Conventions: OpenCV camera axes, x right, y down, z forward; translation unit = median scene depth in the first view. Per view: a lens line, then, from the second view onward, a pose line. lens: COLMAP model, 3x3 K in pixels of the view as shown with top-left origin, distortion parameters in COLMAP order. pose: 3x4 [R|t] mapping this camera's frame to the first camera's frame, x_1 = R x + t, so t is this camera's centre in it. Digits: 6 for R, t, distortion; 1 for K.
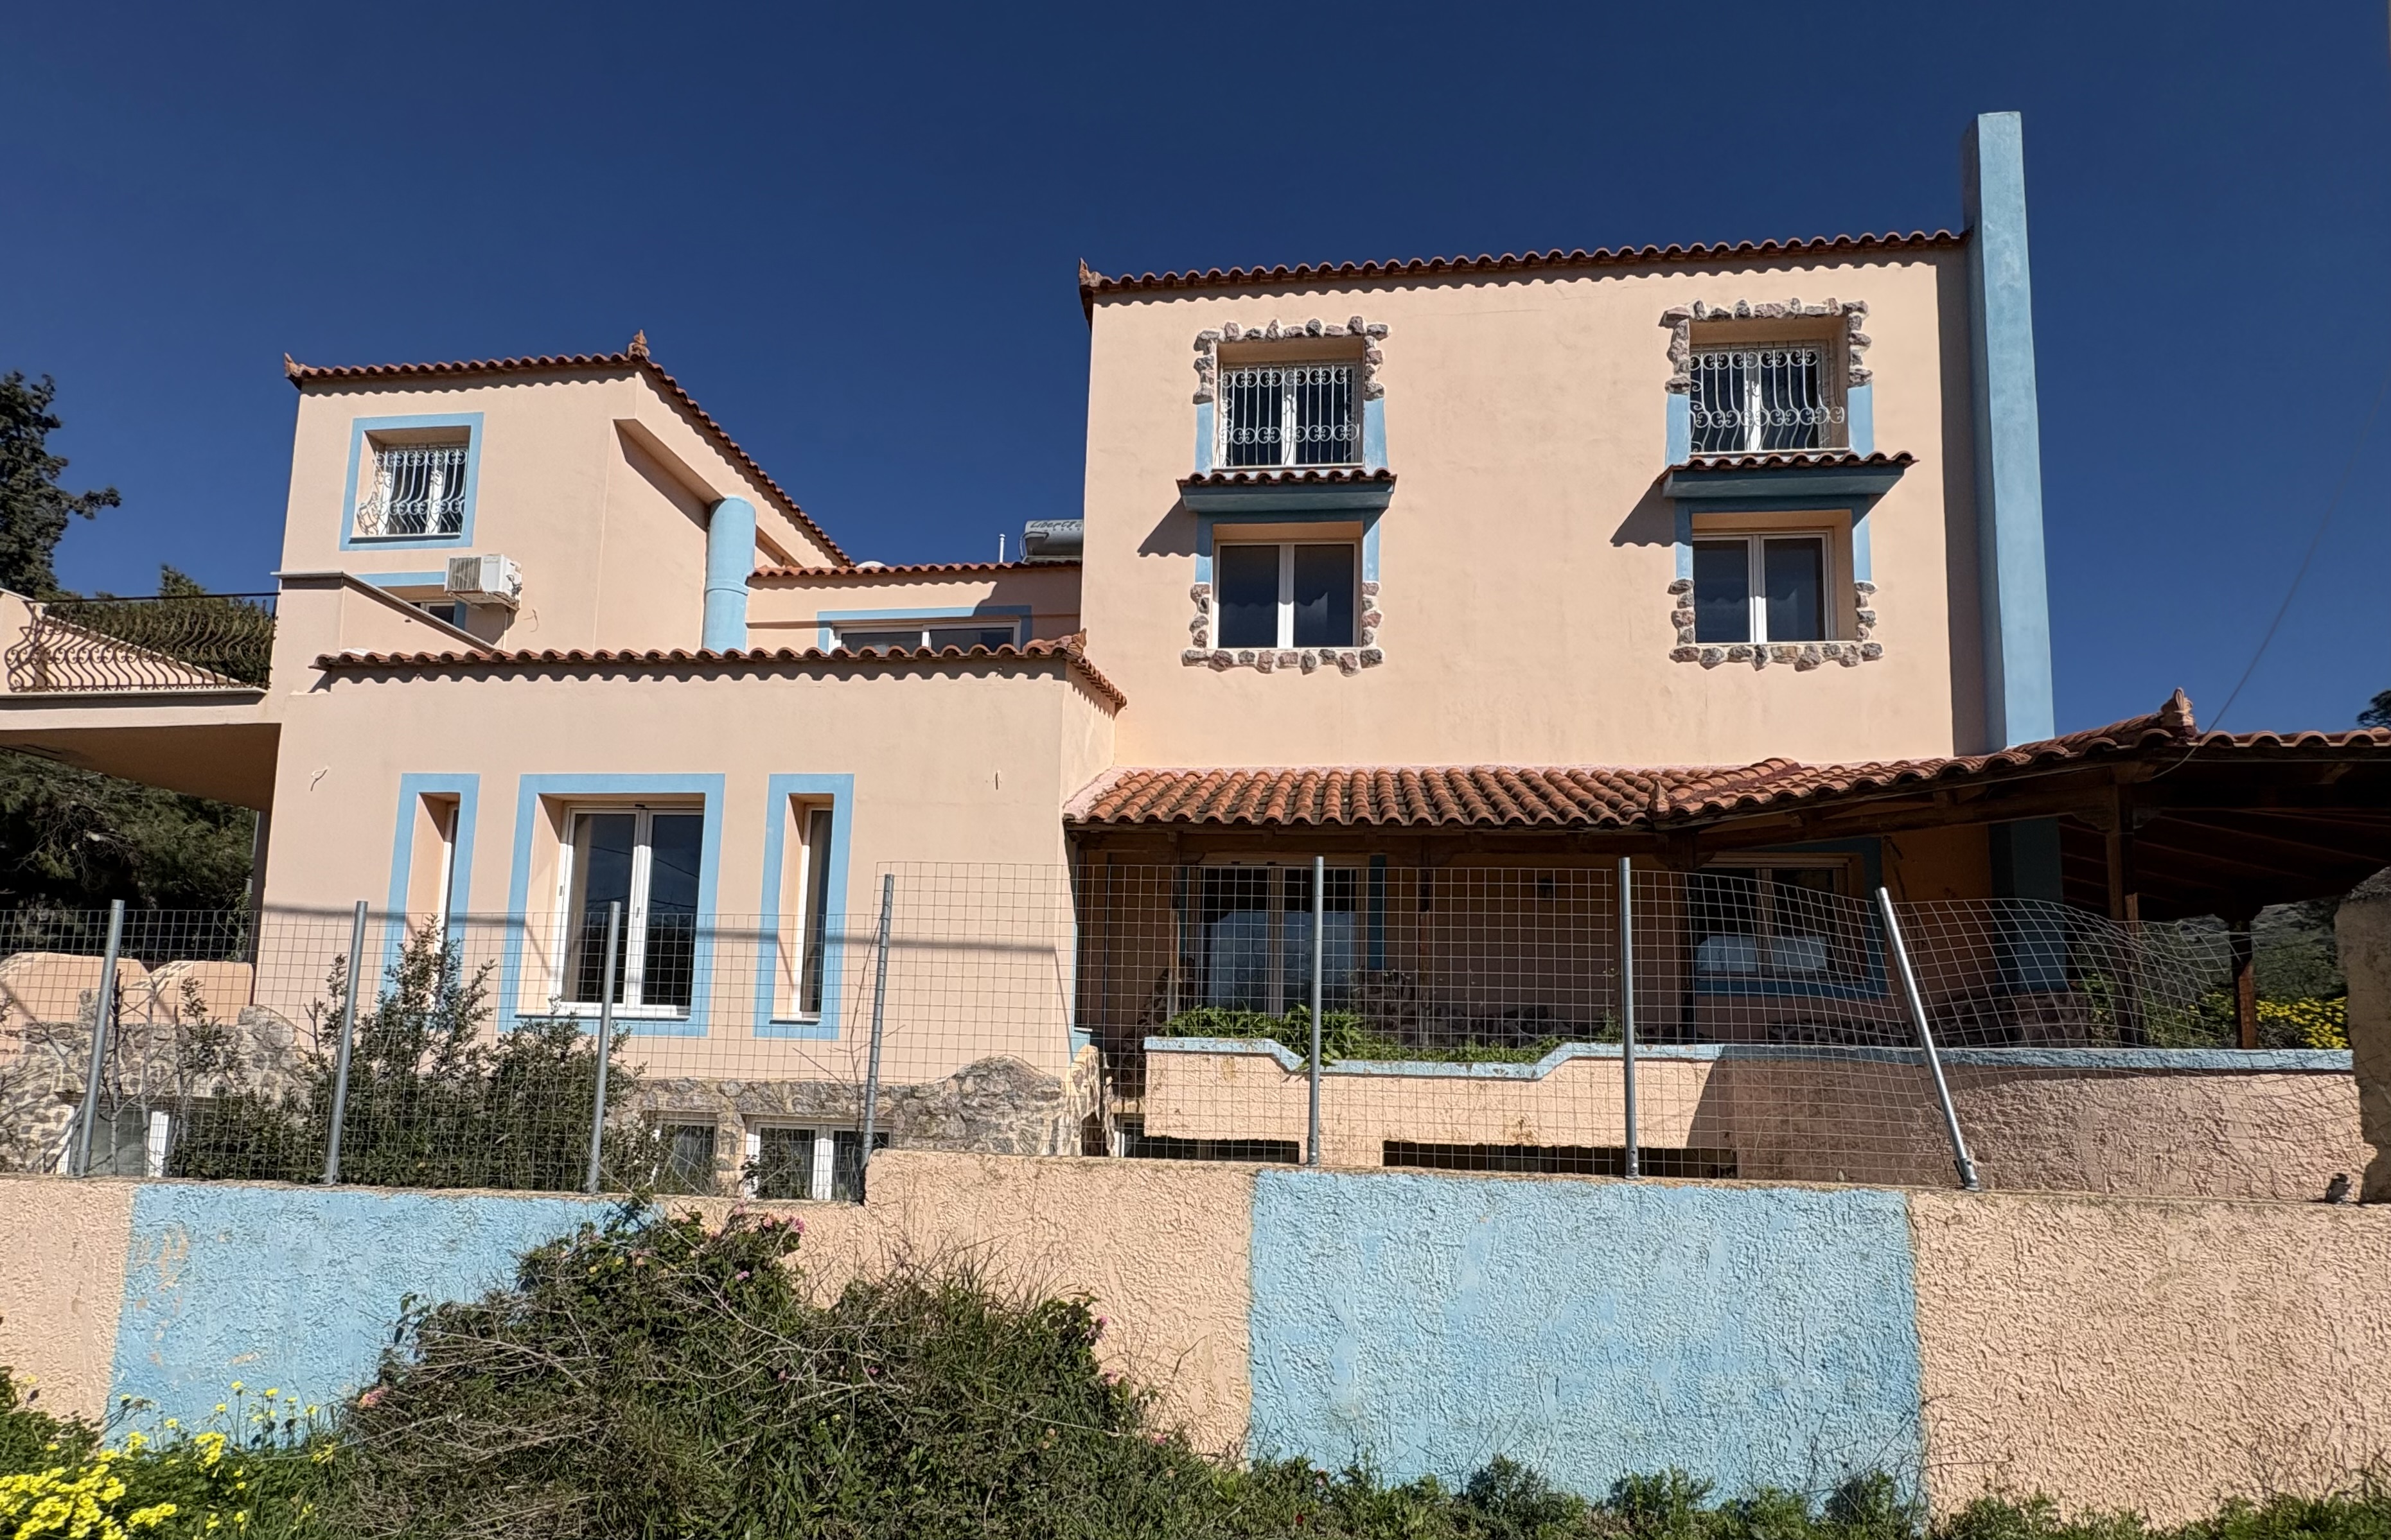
lens RADIAL K [[1011.9, 0, 1190.4], [0, 1011.9, 958.9], [0, 0, 1]] dist [-0.001787, 0.000204]
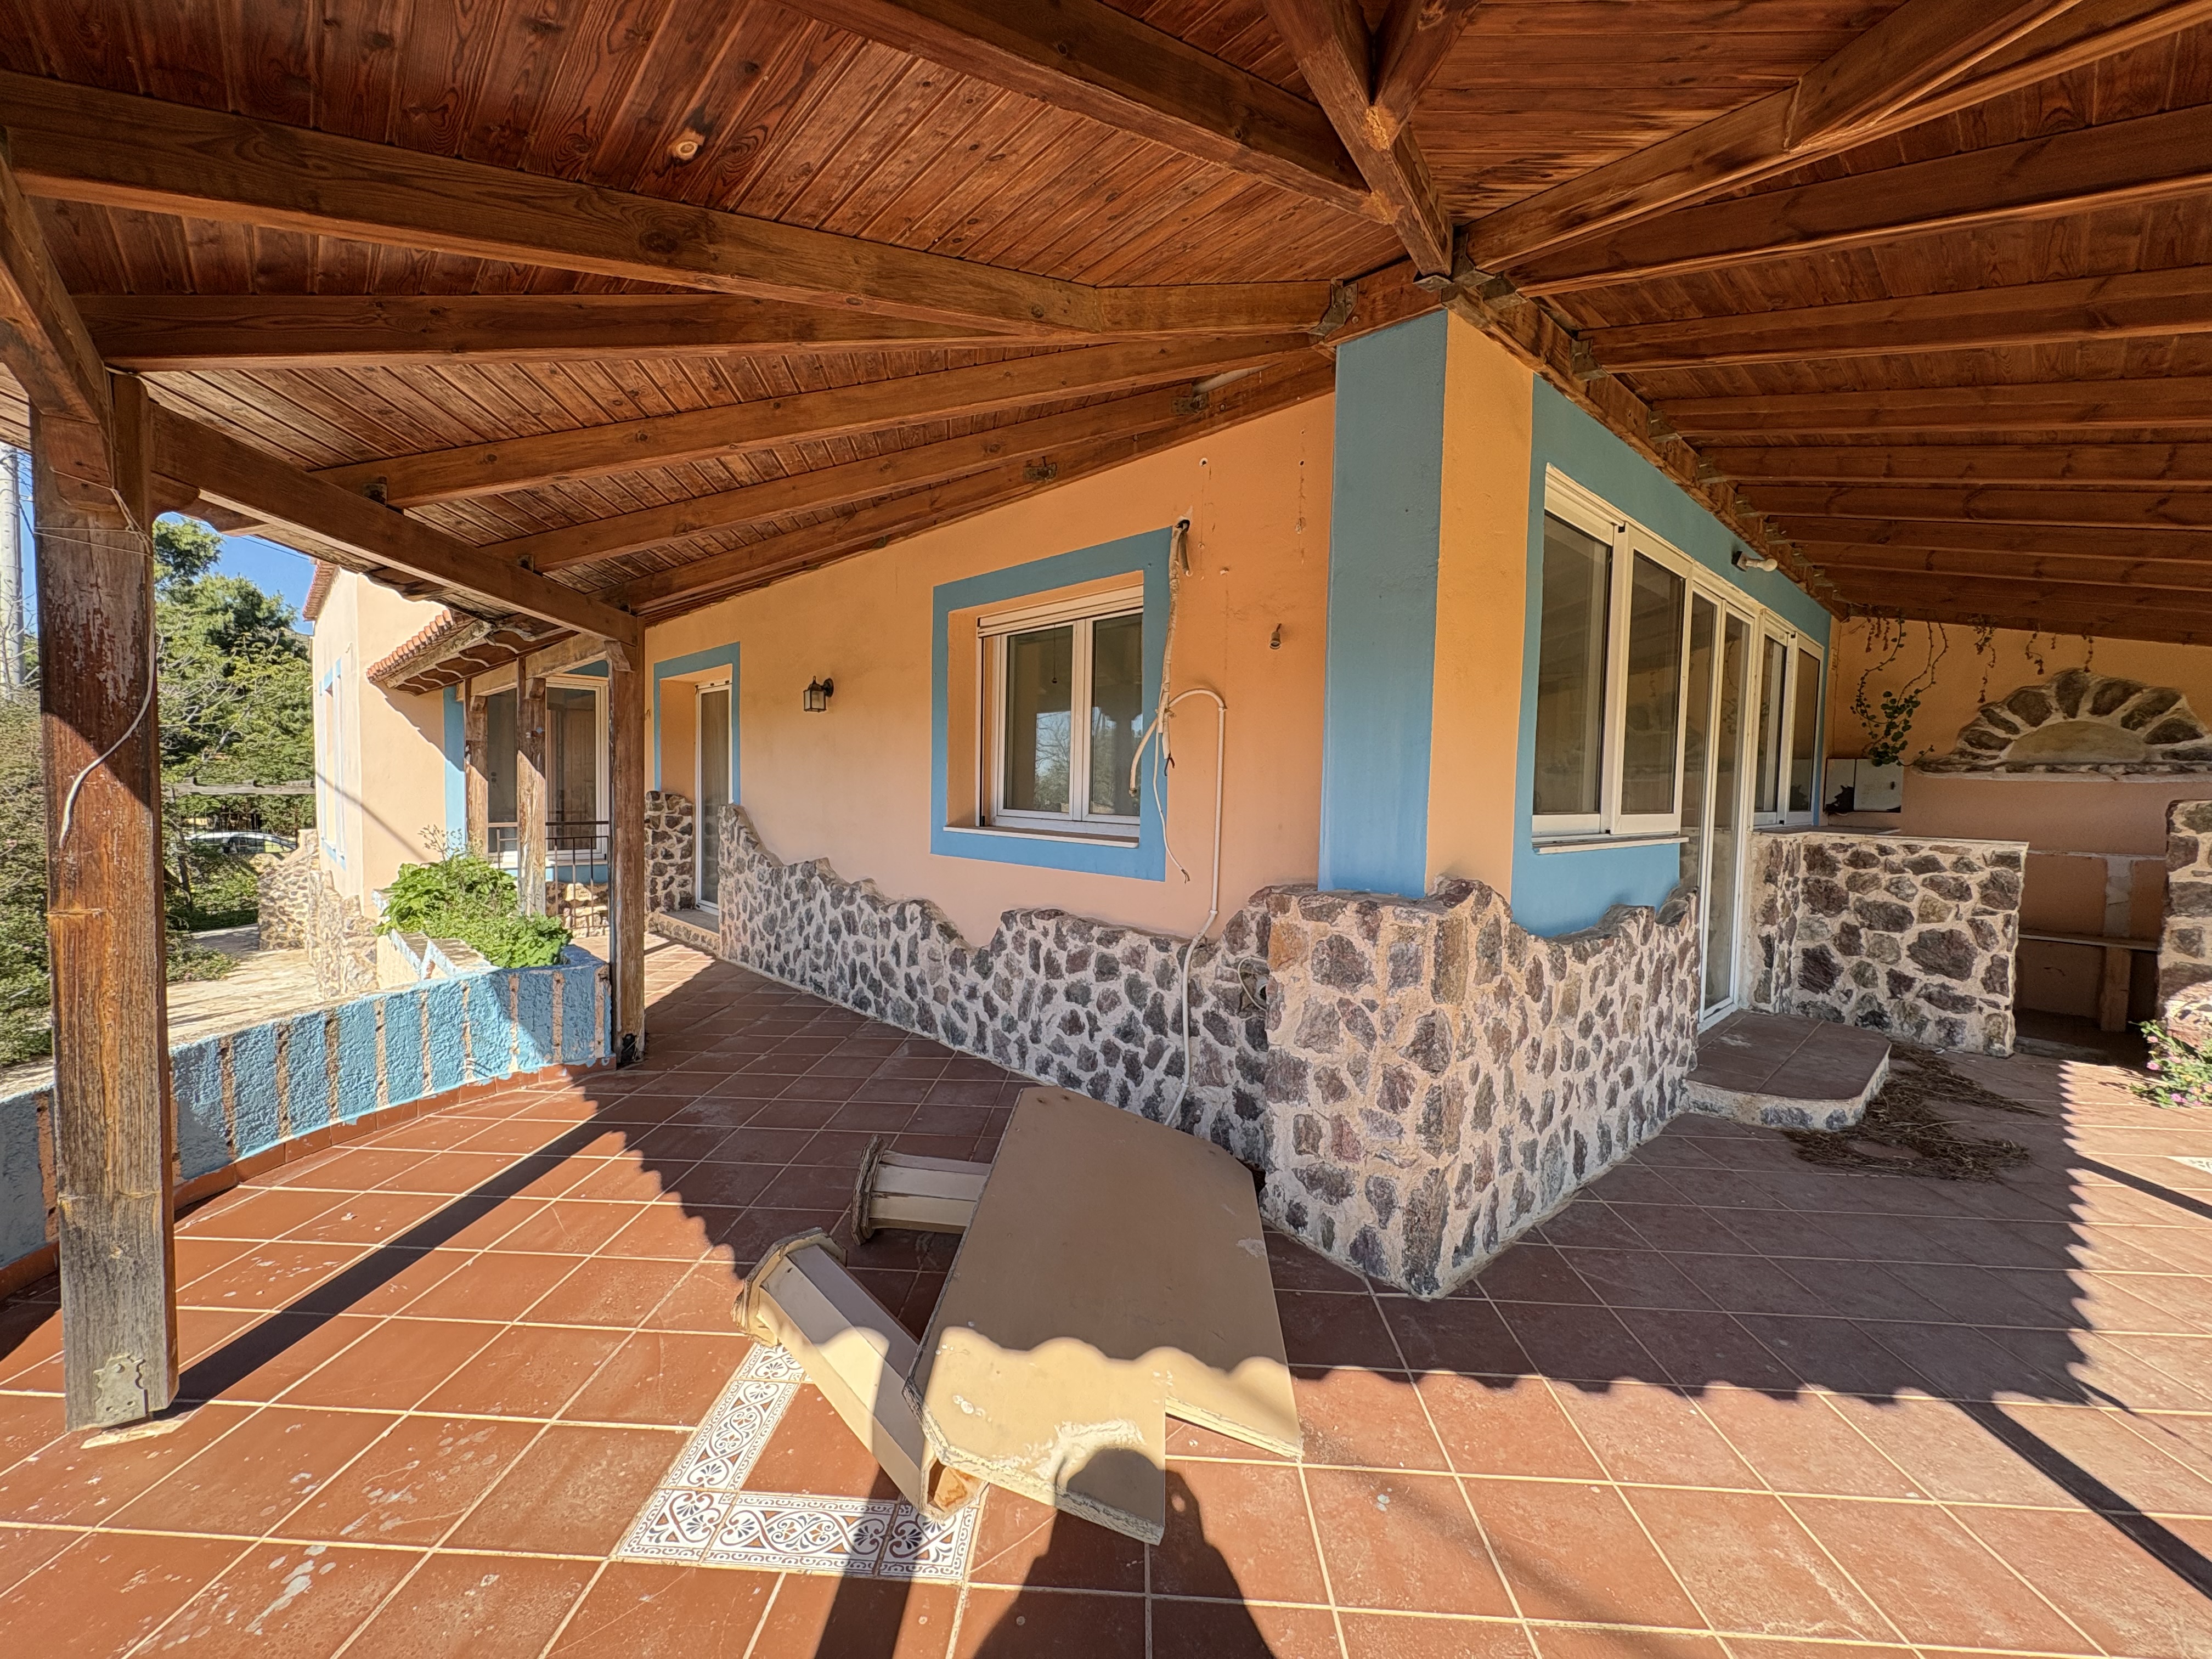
lens RADIAL K [[877.5, 0, 1102.2], [0, 877.5, 828.4], [0, 0, 1]] dist [0.000595, 0.000108]
pose [[0.757551, 0.023339, -0.652359, 0.906554], [0.055397, 0.993457, 0.099872, -0.026796], [0.650422, -0.111797, 0.751301, 0.659112]]
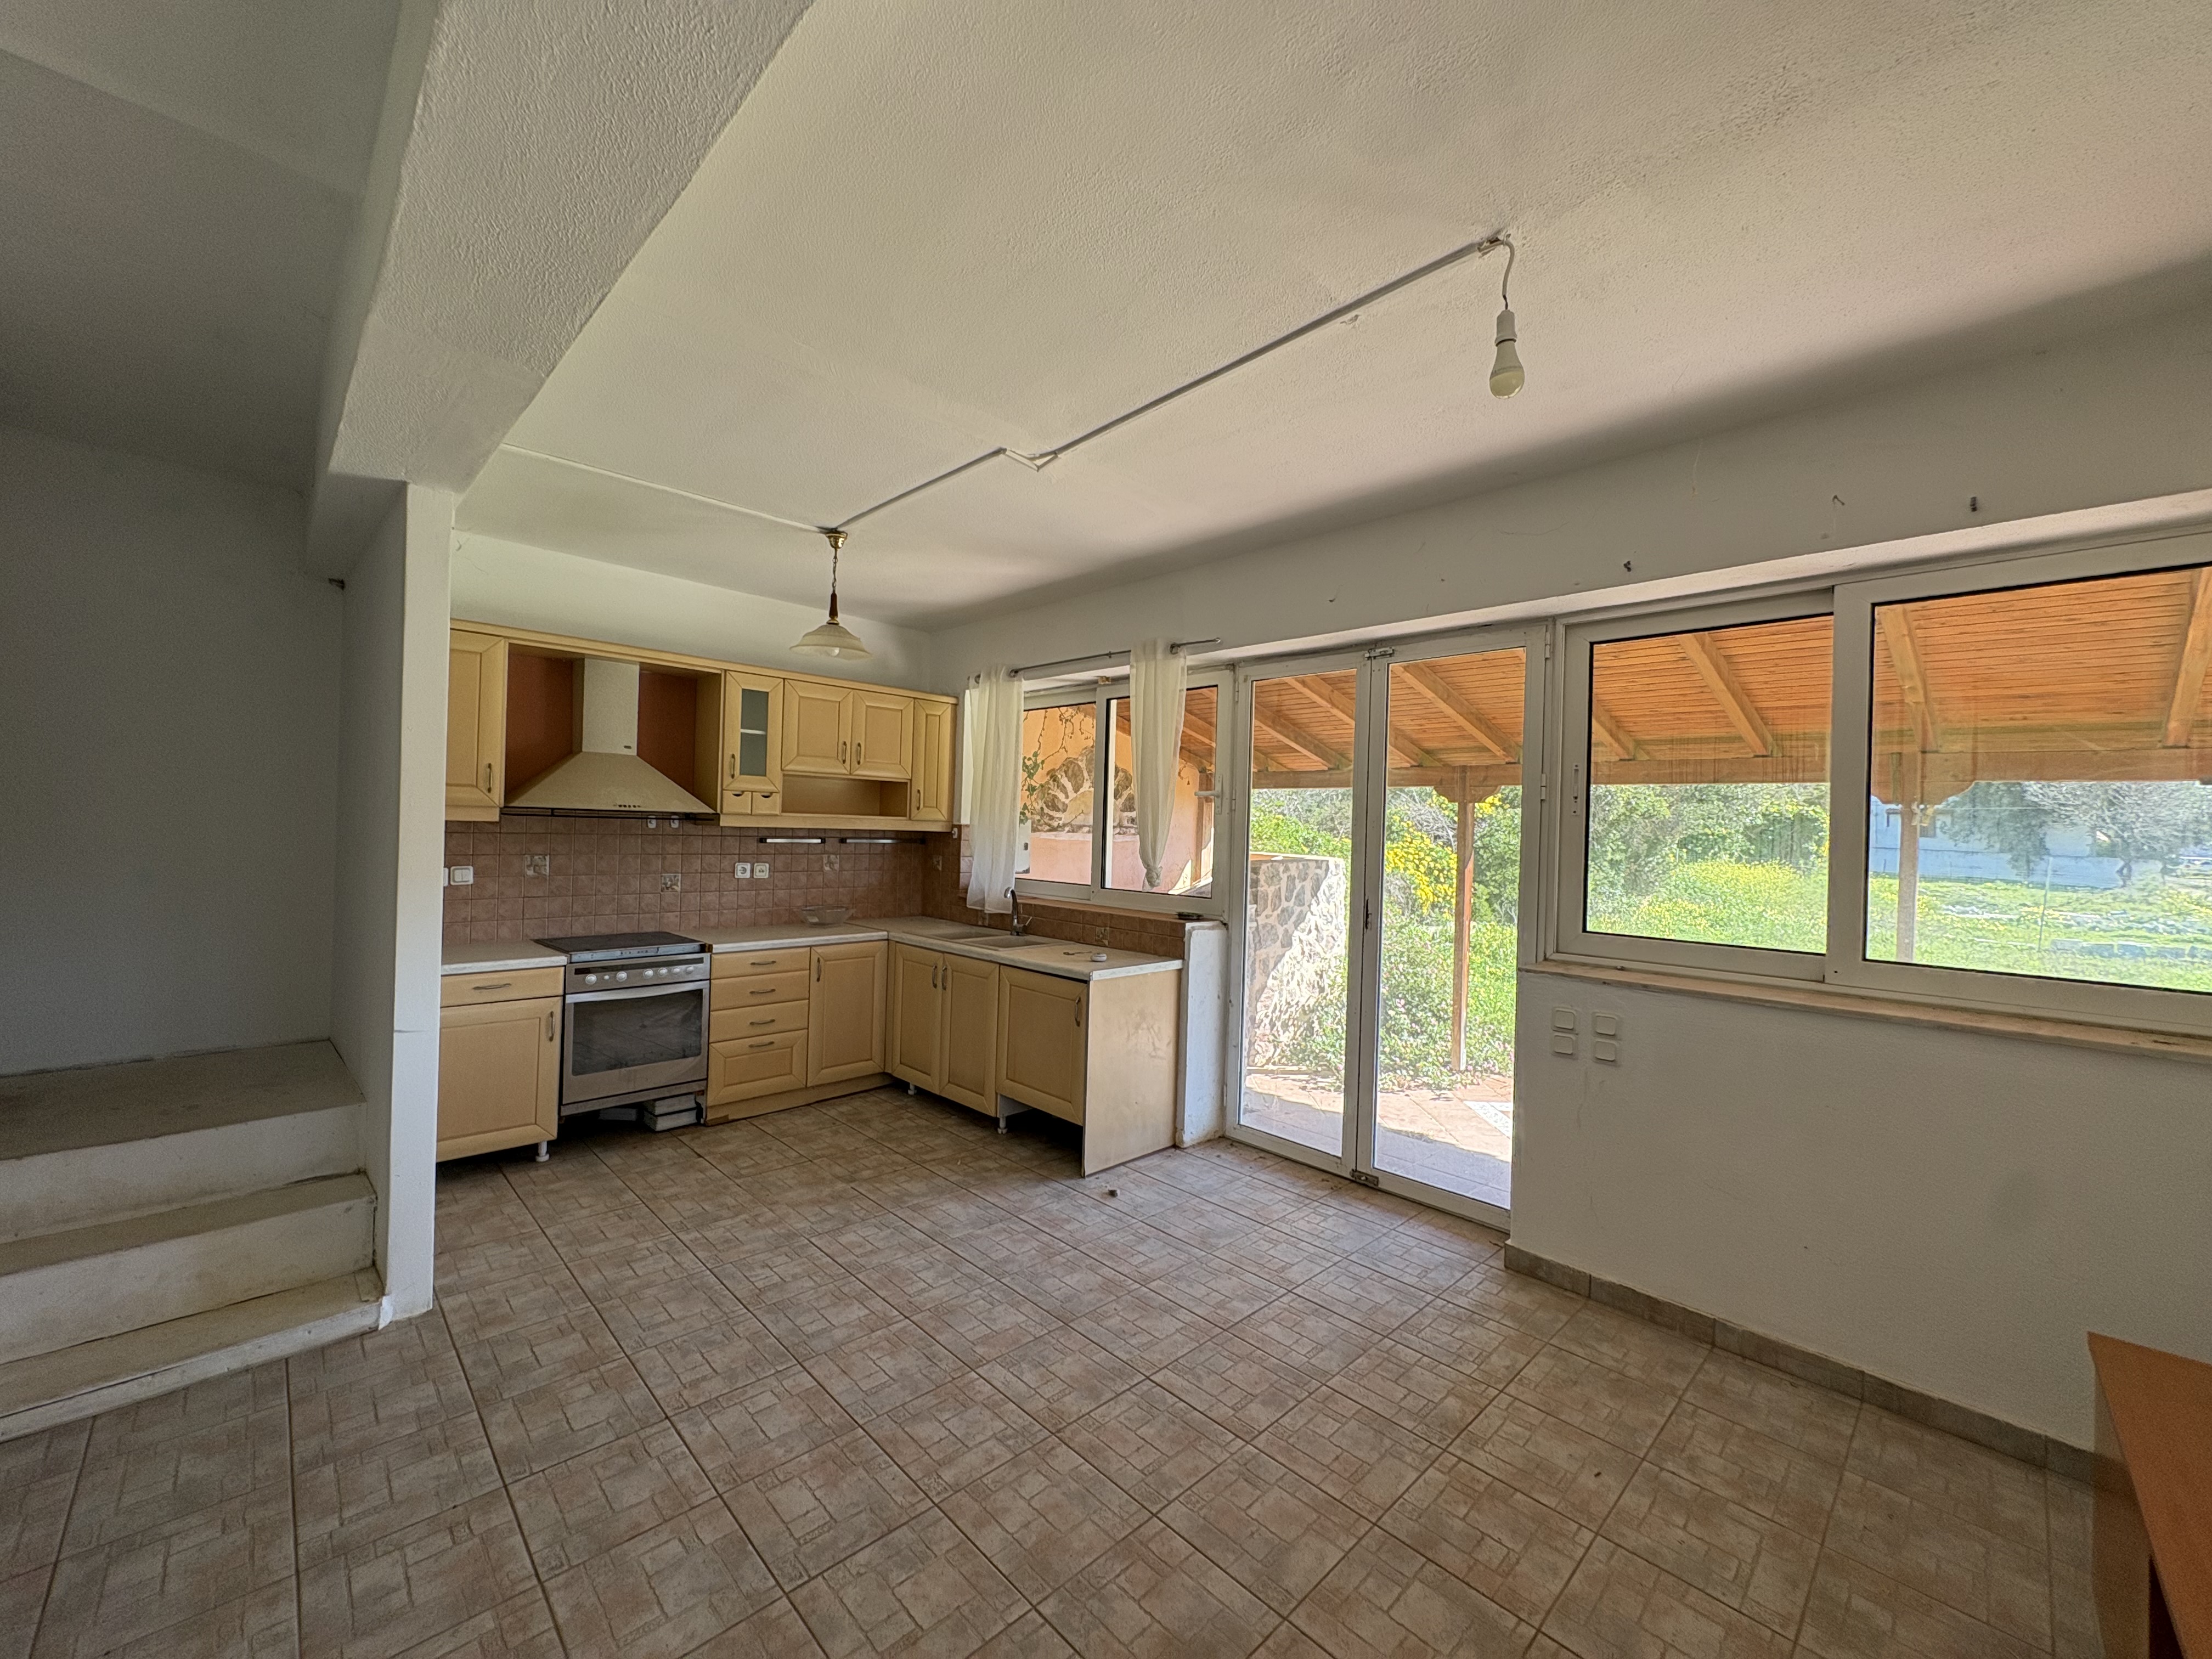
lens RADIAL K [[886.5, 0, 1106.0], [0, 886.5, 829.5], [0, 0, 1]] dist [-0.001091, -0.000434]
pose [[0.638334, -0.008197, 0.769716, 0.438242], [-0.080257, 0.993785, 0.077141, -0.027922], [-0.765564, -0.111016, 0.633709, 1.101655]]
